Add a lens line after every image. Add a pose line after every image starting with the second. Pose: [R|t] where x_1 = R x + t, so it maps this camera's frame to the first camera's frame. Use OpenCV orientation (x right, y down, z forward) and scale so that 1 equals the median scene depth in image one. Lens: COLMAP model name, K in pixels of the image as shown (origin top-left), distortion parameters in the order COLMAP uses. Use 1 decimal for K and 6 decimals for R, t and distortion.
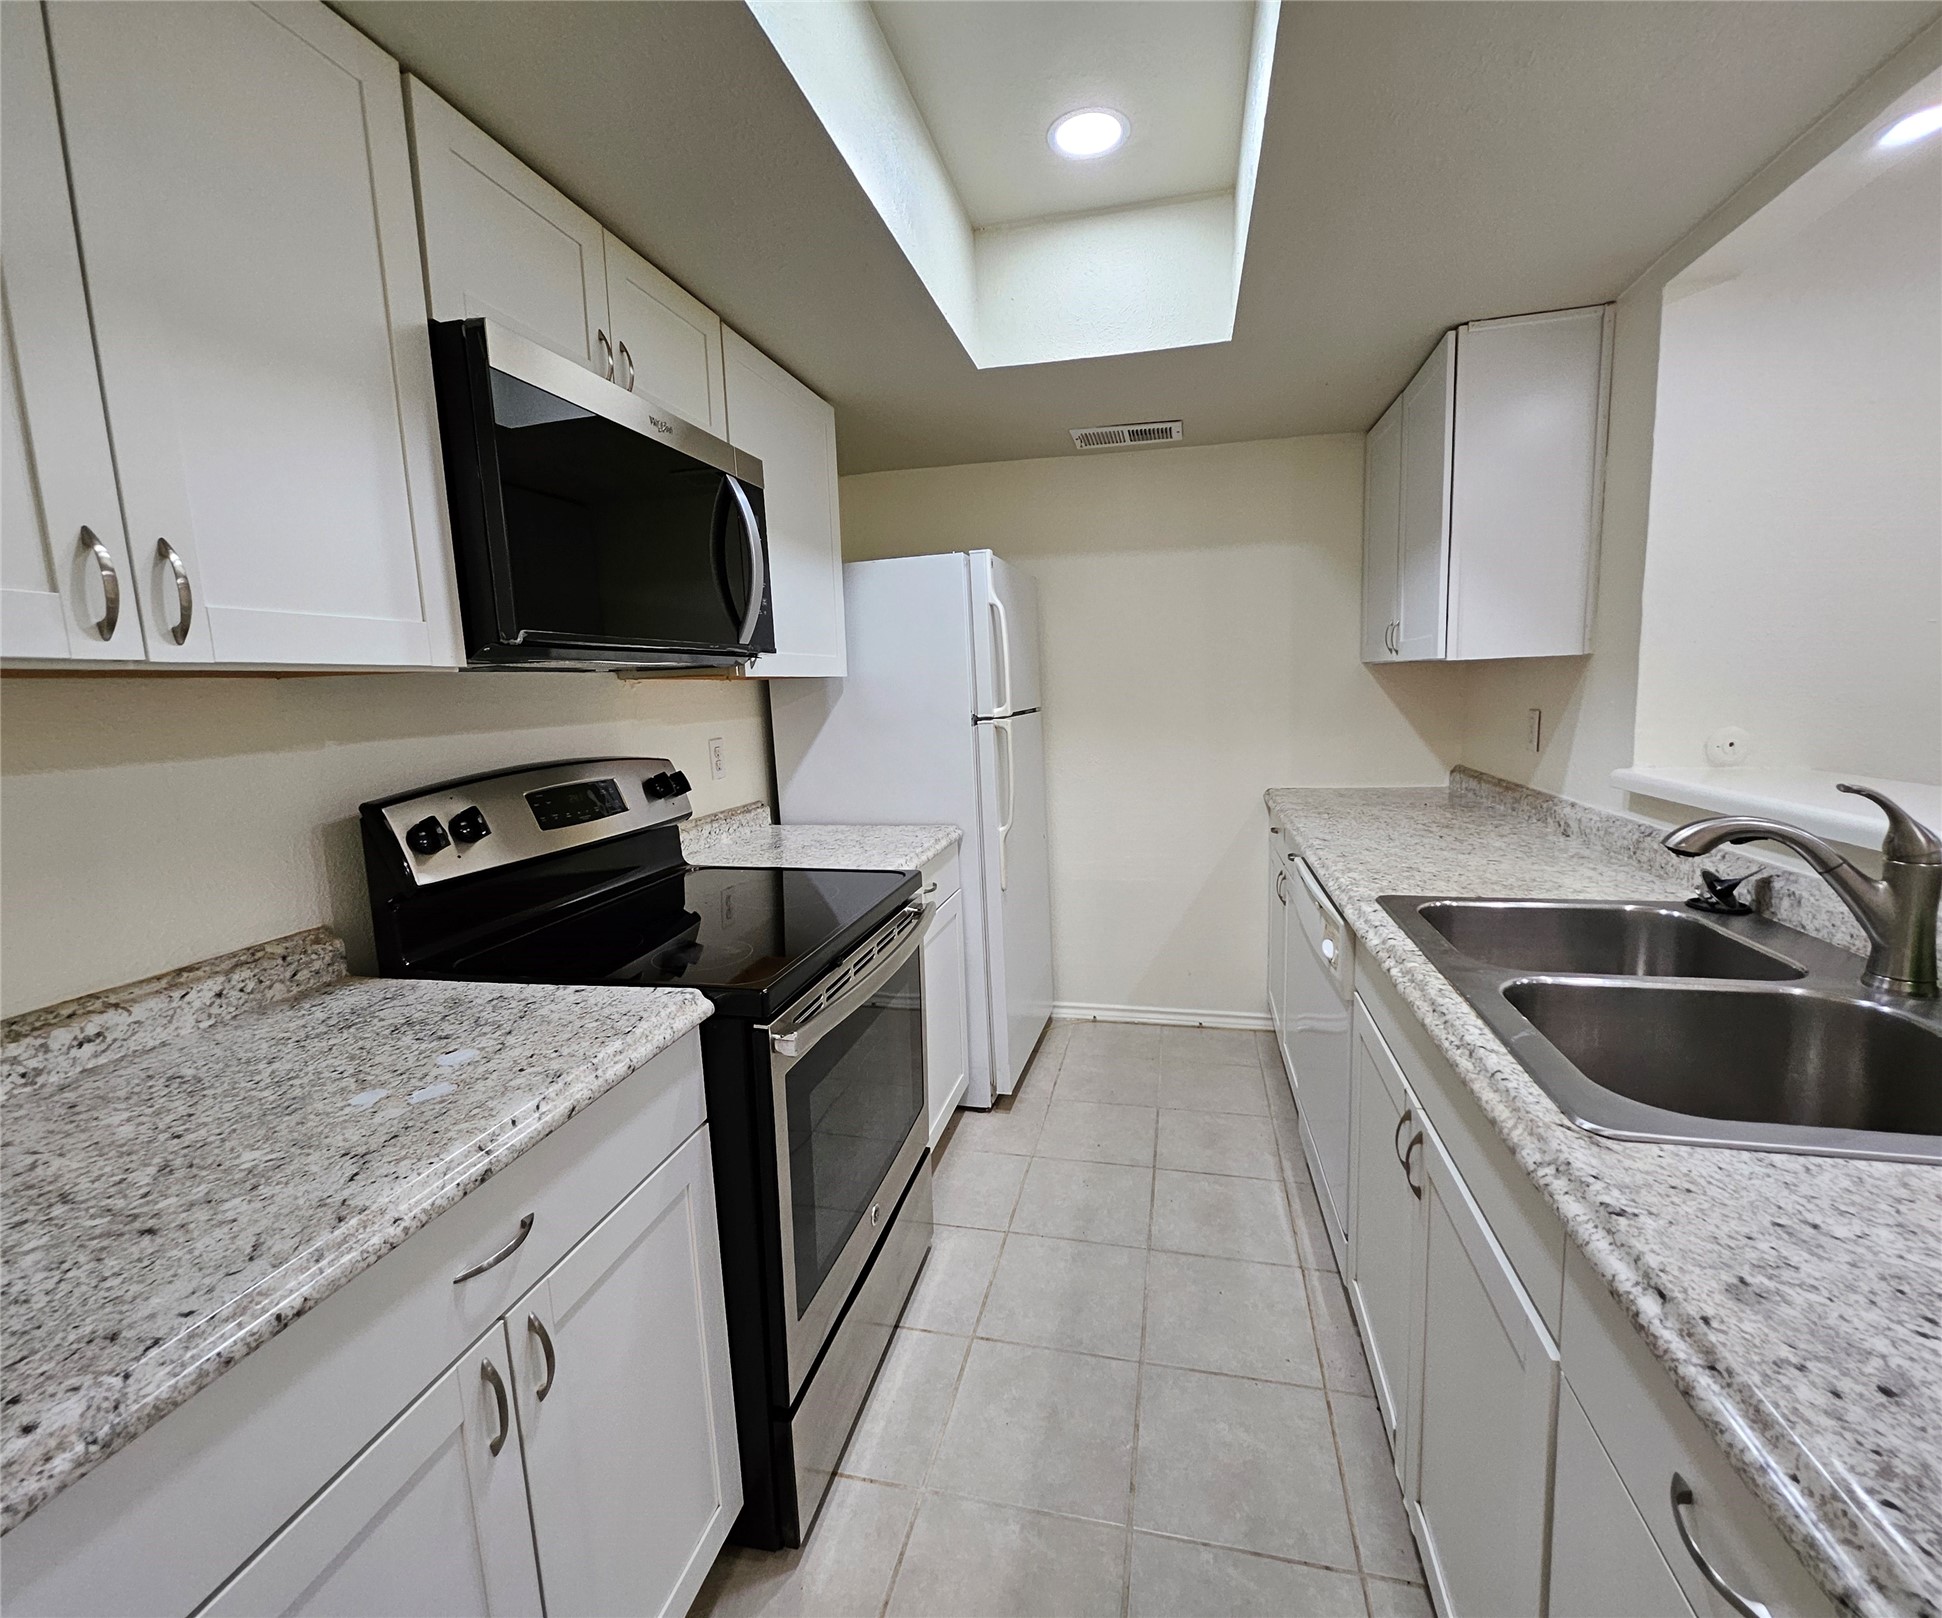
lens RADIAL K [[833.5, 0, 1000.4], [0, 833.5, 798.2], [0, 0, 1]] dist [0.001706, -0.000866]
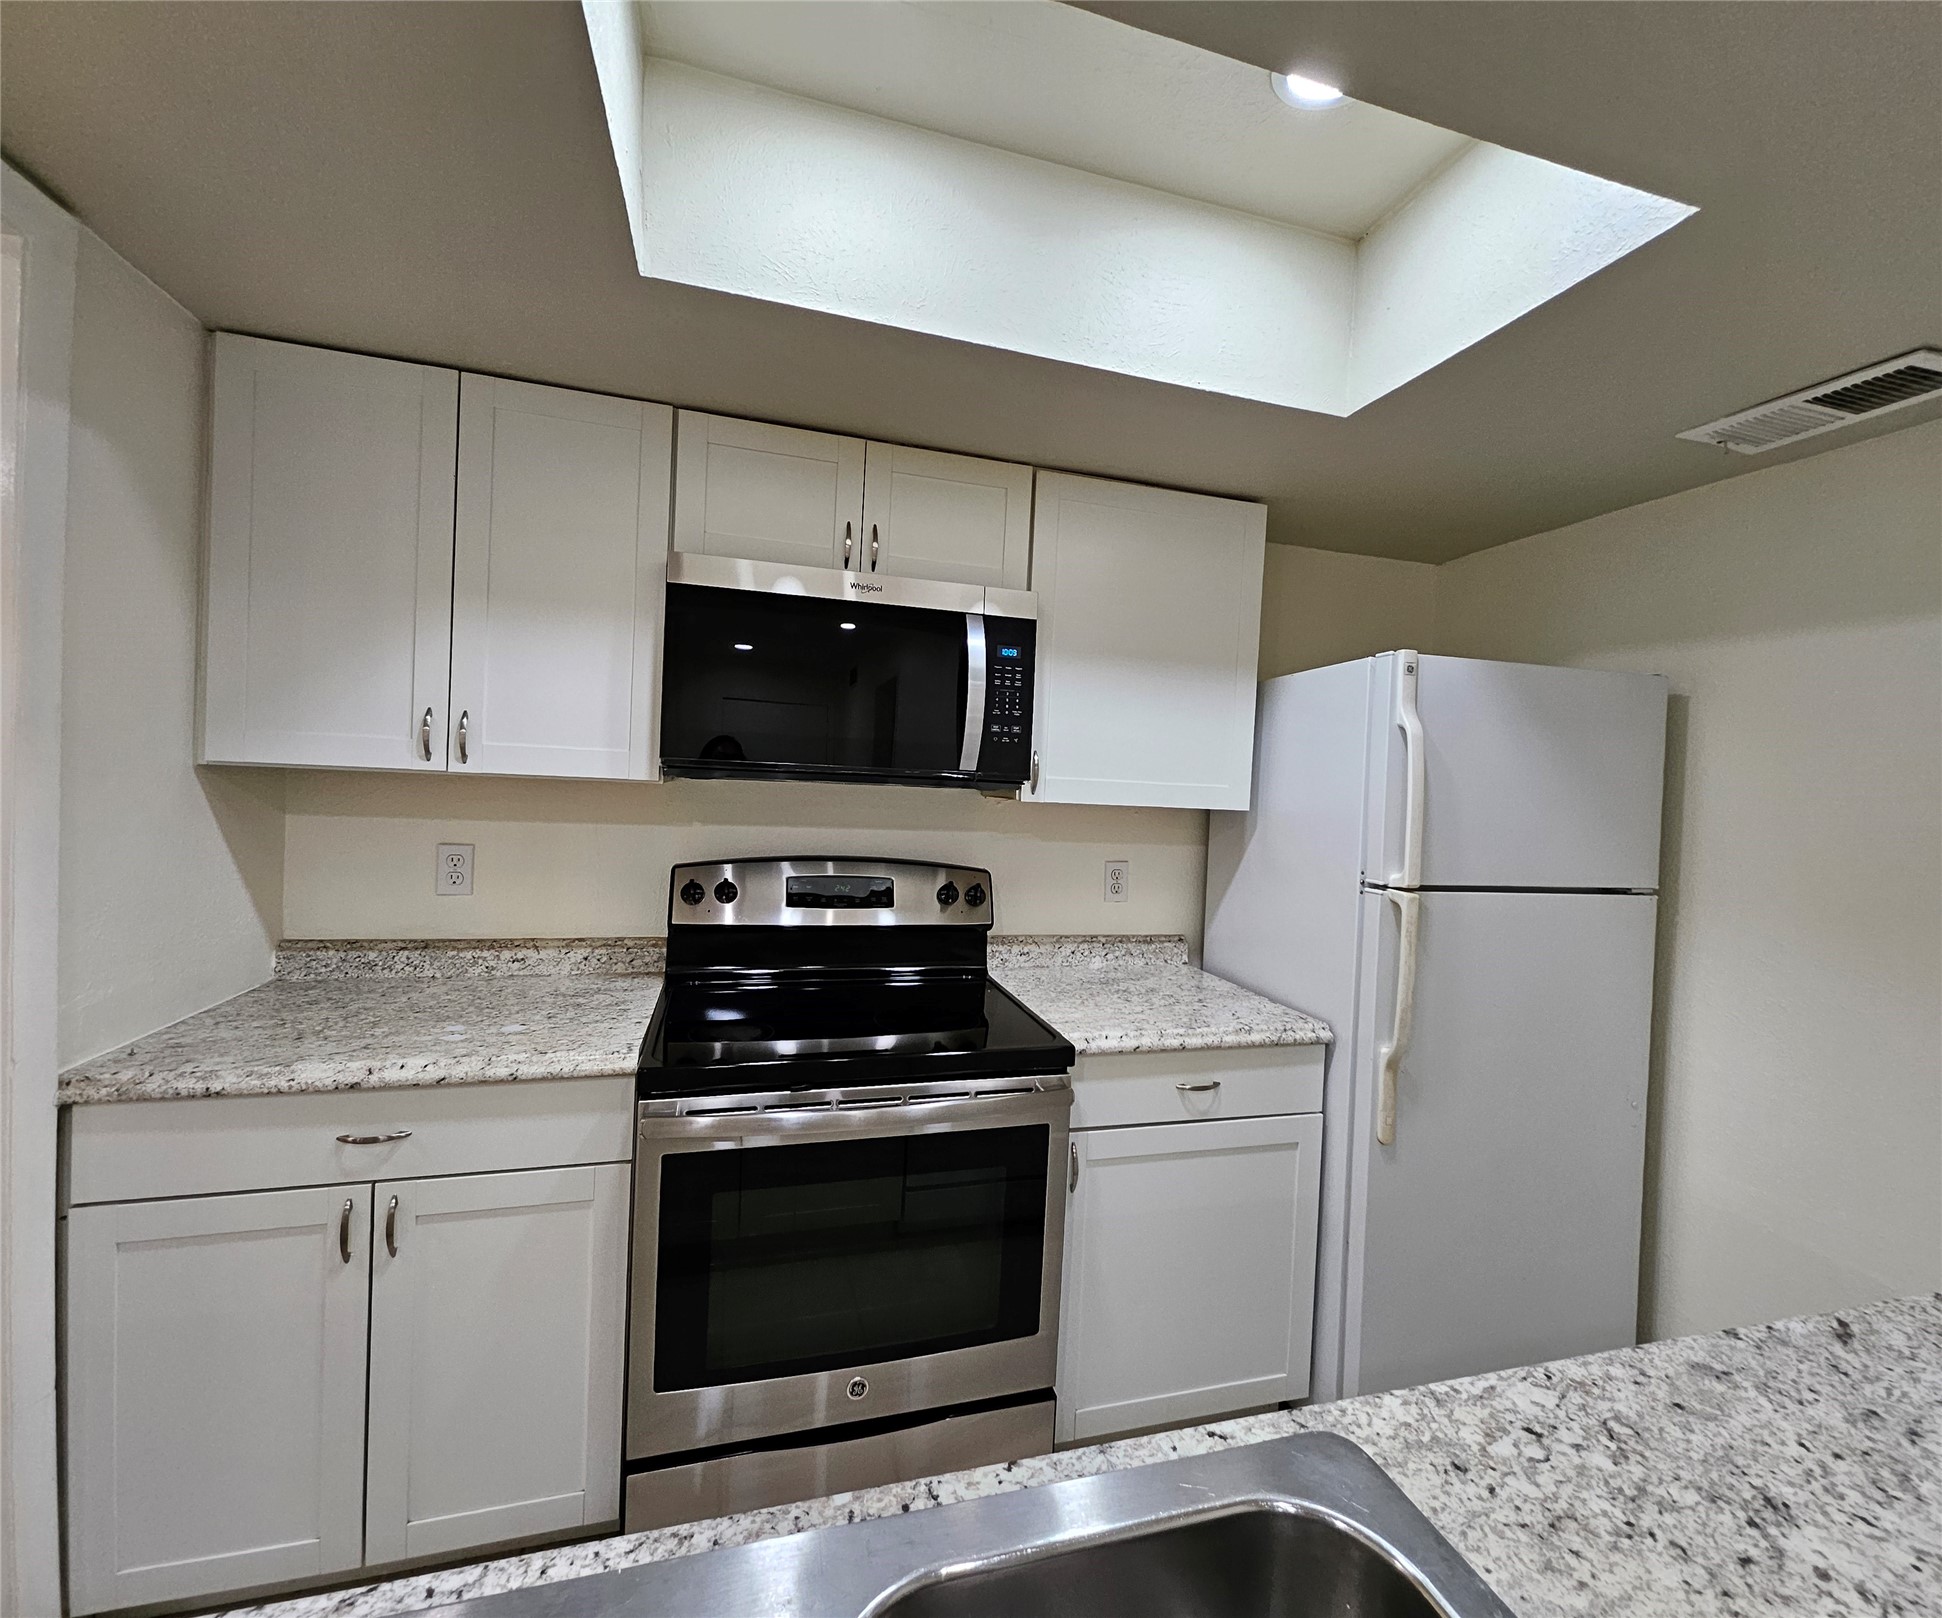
lens RADIAL K [[833.5, 0, 1000.4], [0, 833.5, 798.2], [0, 0, 1]] dist [0.001706, -0.000866]
pose [[0.472894, 0.065244, -0.878701, 1.024014], [-0.179524, 0.983471, -0.023591, -0.217296], [0.862637, 0.168904, 0.476790, 0.894702]]
